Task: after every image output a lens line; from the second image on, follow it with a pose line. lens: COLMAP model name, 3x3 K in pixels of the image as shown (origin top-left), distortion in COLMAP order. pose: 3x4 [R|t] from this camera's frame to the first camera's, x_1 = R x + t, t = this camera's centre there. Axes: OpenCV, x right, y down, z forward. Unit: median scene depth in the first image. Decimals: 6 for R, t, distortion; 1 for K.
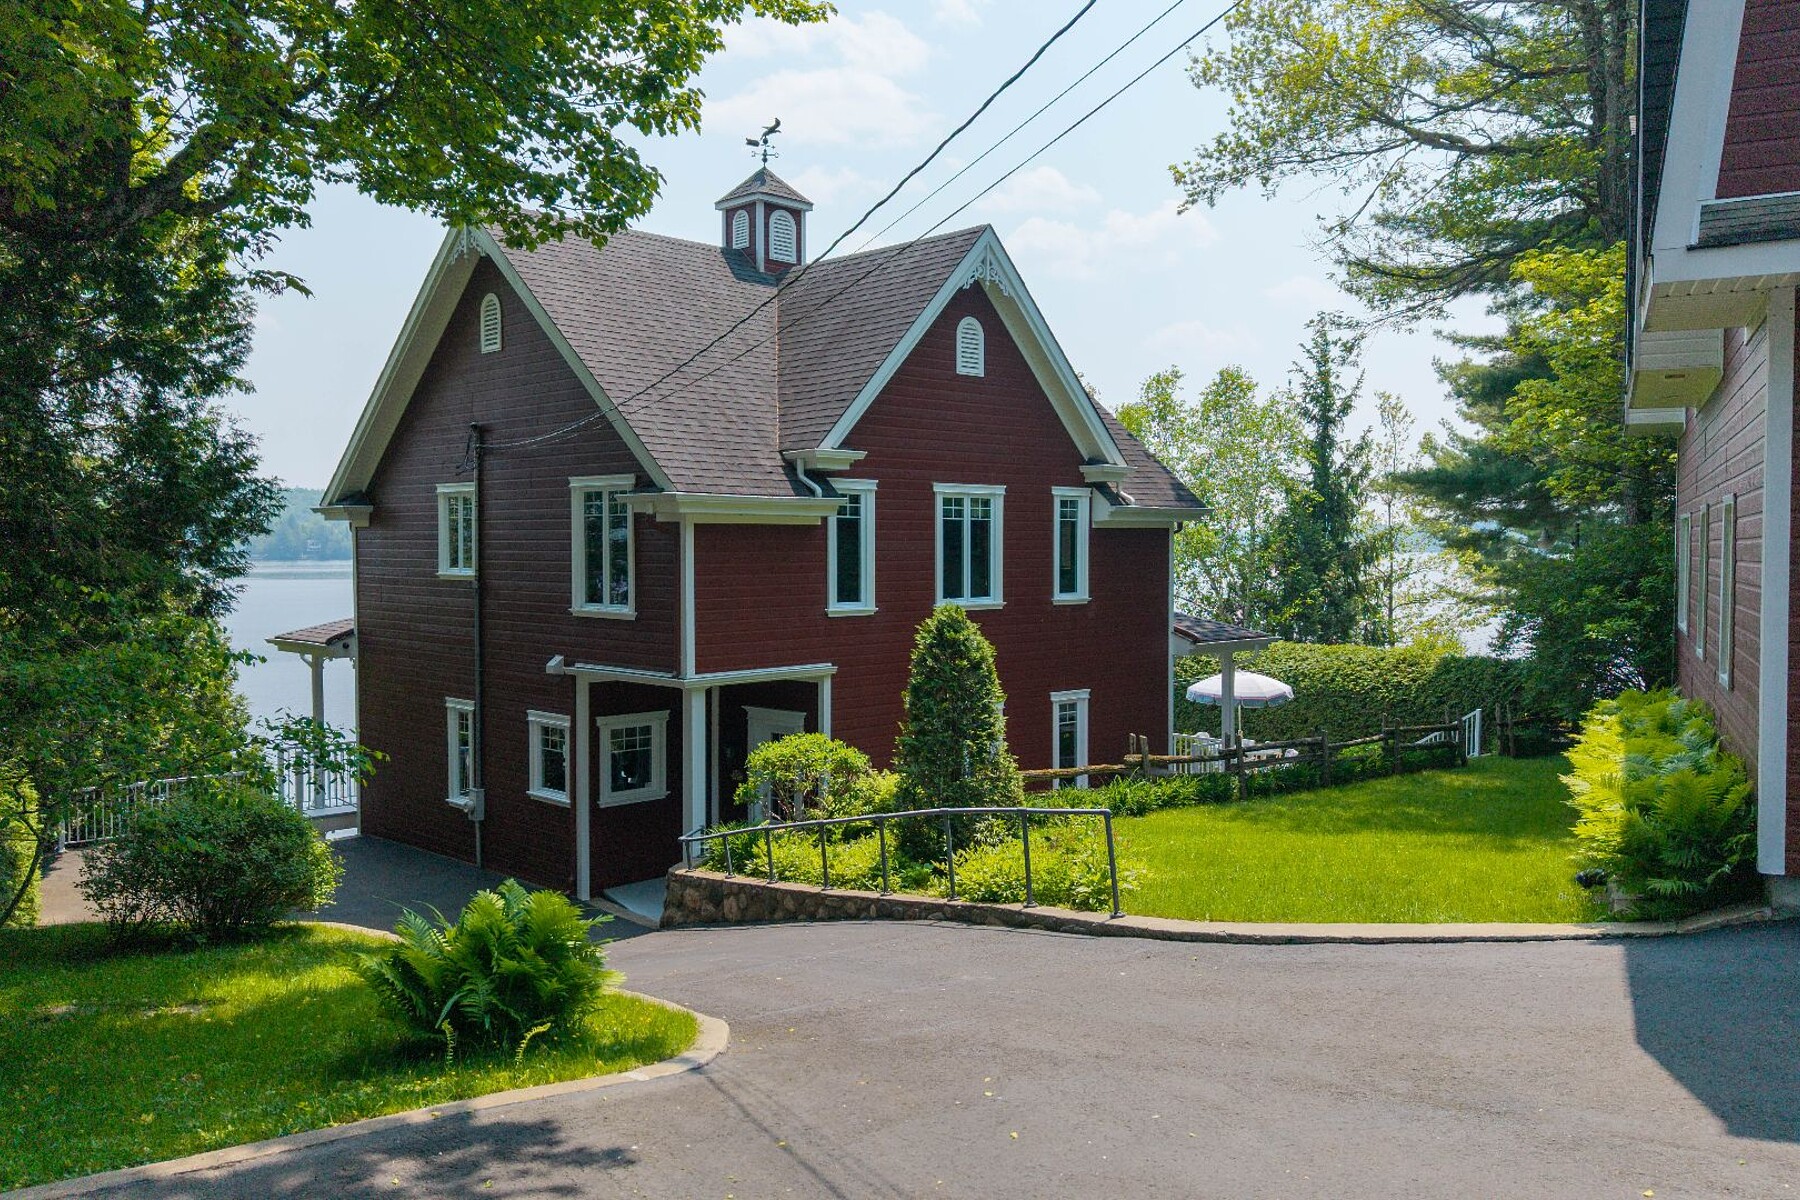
lens RADIAL K [[1532.4, 0, 900.0], [0, 1532.4, 600.0], [0, 0, 1]] dist [0.132373, -0.206050]
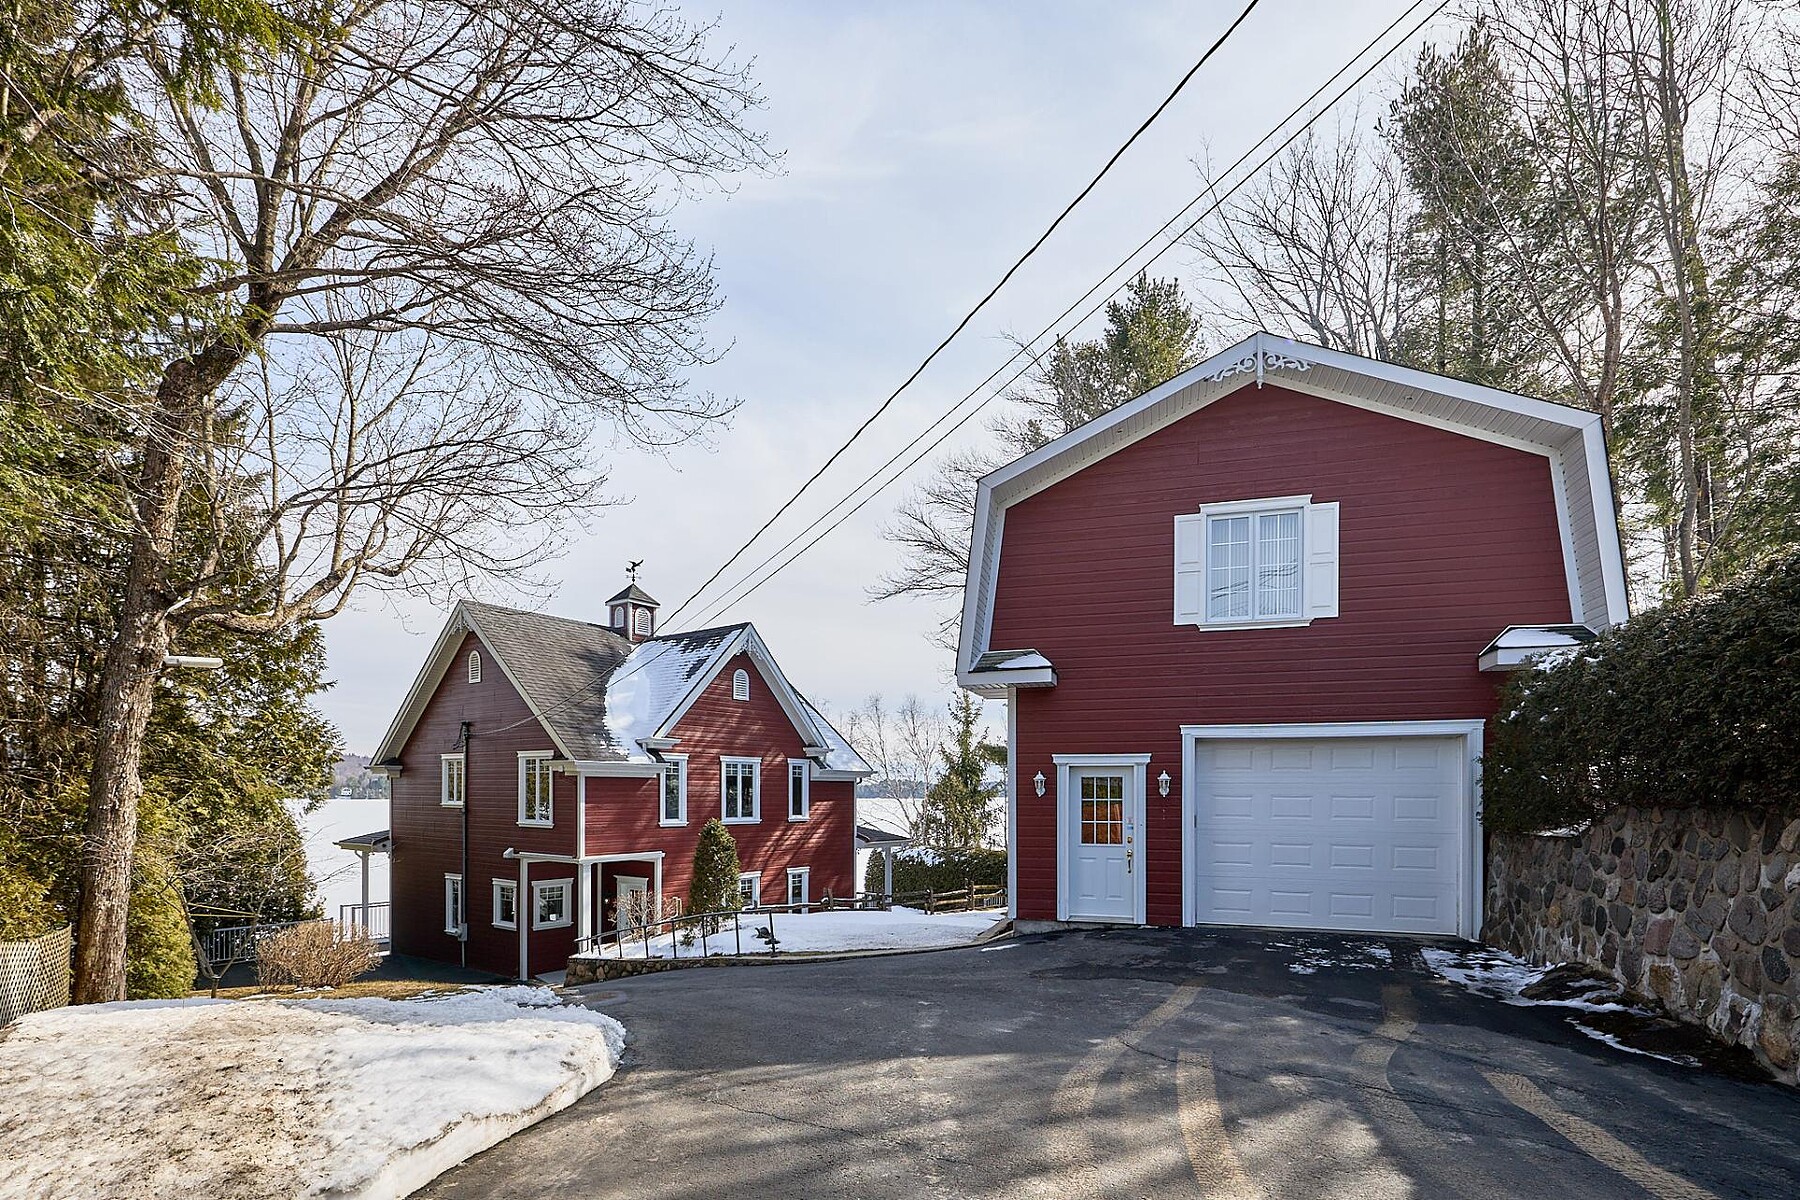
lens RADIAL K [[1532.4, 0, 900.0], [0, 1532.4, 600.0], [0, 0, 1]] dist [0.132373, -0.206050]
pose [[0.990633, 0.024674, 0.134304, -0.017738], [0.000421, 0.982982, -0.183701, 0.080705], [-0.136551, 0.182037, 0.973764, -0.863117]]
